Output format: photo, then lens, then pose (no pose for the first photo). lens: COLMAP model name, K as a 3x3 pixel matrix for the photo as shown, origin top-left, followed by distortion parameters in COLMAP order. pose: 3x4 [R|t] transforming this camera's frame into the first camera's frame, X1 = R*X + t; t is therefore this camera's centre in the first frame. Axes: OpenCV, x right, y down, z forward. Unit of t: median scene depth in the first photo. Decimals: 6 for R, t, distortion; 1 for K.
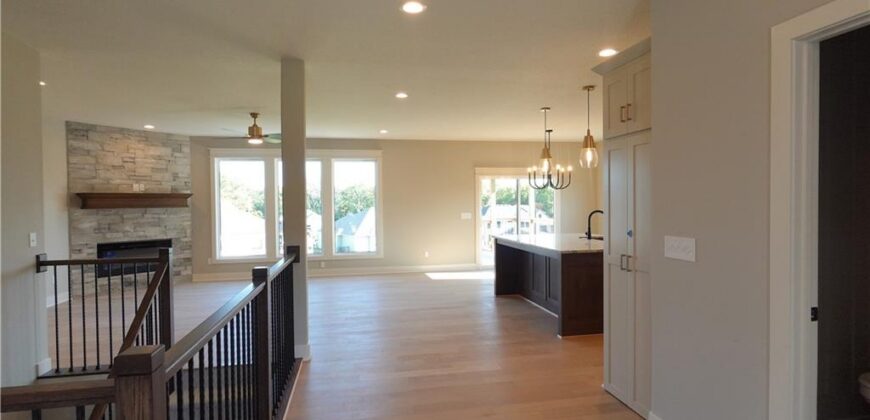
lens RADIAL K [[437.8, 0, 436.4], [0, 437.8, 210.2], [0, 0, 1]] dist [-0.003781, -0.002058]
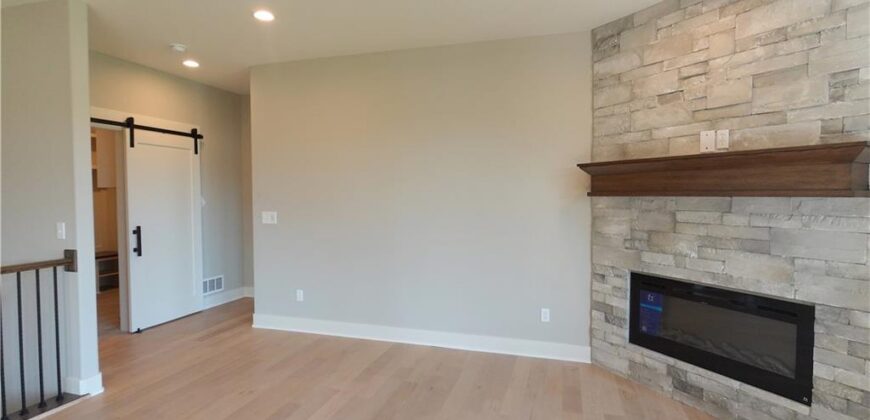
lens RADIAL K [[437.8, 0, 434.2], [0, 437.8, 209.3], [0, 0, 1]] dist [-0.003781, -0.002058]
pose [[-0.472949, 0.039968, -0.880183, -0.245947], [-0.011872, 0.998591, 0.051724, -0.010180], [0.881010, 0.034912, -0.471808, 0.956476]]
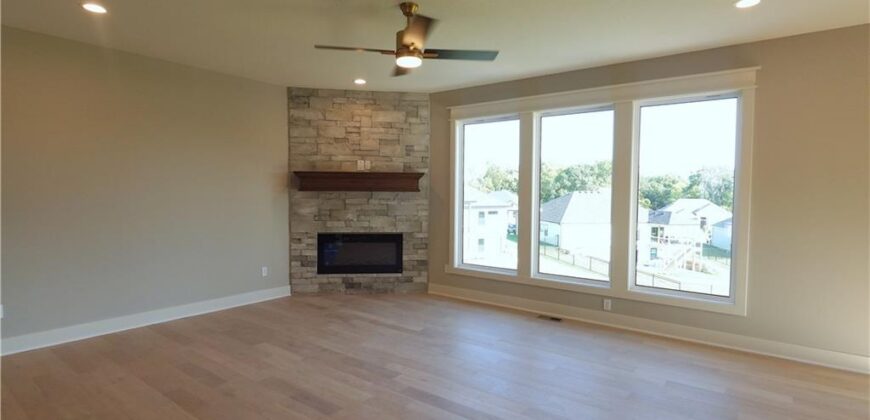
lens RADIAL K [[437.8, 0, 434.3], [0, 437.8, 209.2], [0, 0, 1]] dist [-0.003781, -0.002058]
pose [[0.662806, 0.047327, -0.747294, -0.008434], [-0.028002, 0.998869, 0.038423, -0.006528], [0.748267, -0.004541, 0.663382, 0.567197]]
